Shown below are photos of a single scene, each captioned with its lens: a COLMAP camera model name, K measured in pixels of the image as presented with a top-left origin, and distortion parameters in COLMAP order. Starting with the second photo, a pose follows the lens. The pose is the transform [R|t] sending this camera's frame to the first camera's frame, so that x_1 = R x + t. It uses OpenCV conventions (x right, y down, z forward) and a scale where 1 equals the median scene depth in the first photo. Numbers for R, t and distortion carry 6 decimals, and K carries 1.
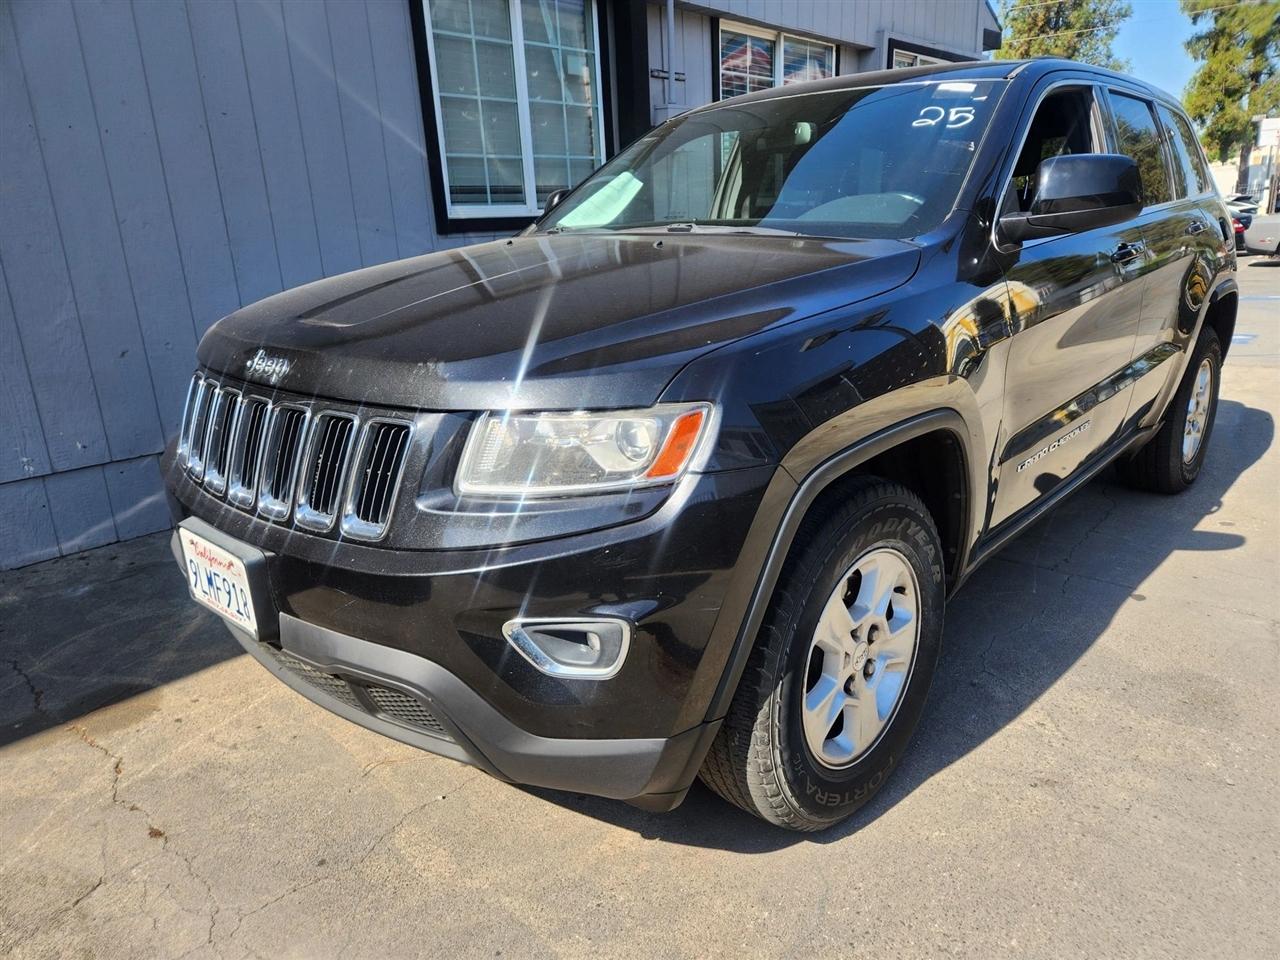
lens RADIAL K [[943.0, 0, 640.0], [0, 943.0, 480.0], [0, 0, 1]] dist [0.003256, -0.000885]
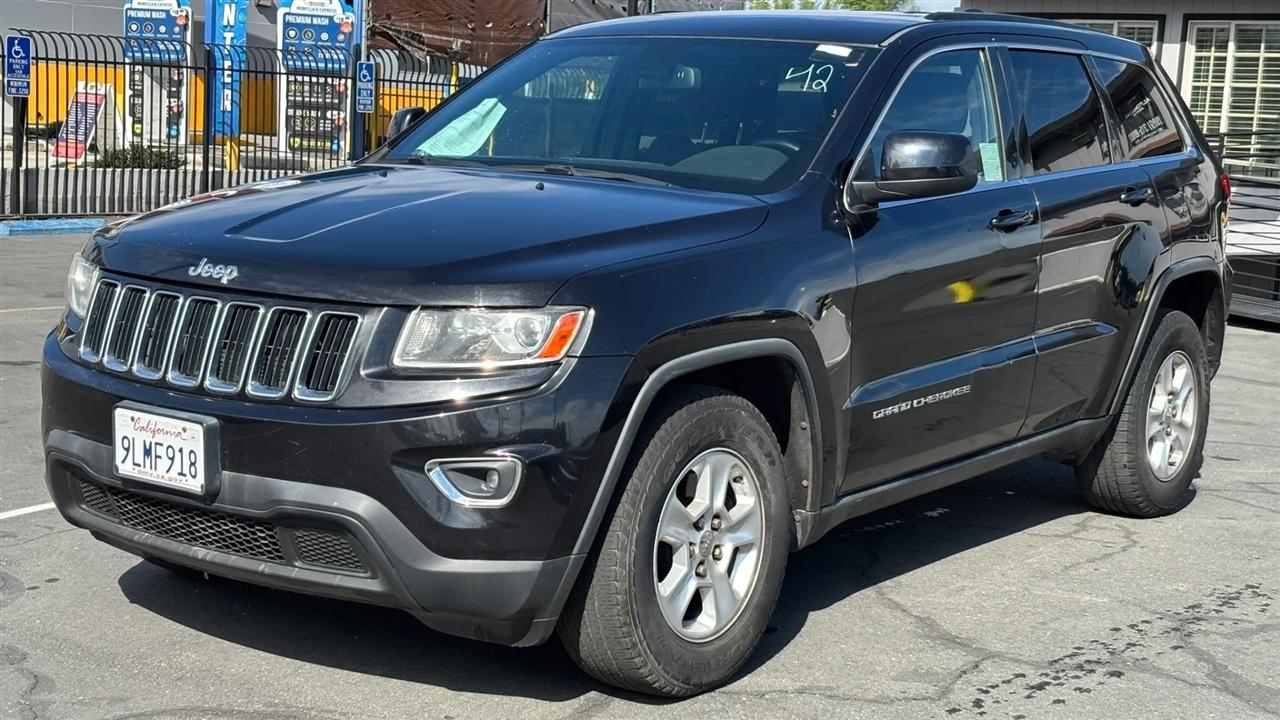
lens RADIAL K [[3225.2, 0, 640.0], [0, 3225.2, 360.0], [0, 0, 1]] dist [-0.014169, -0.003978]
pose [[0.993331, 0.052677, 0.102557, -0.287882], [-0.035310, 0.985773, -0.164330, 0.672242], [-0.109755, 0.159612, 0.981060, -3.191370]]
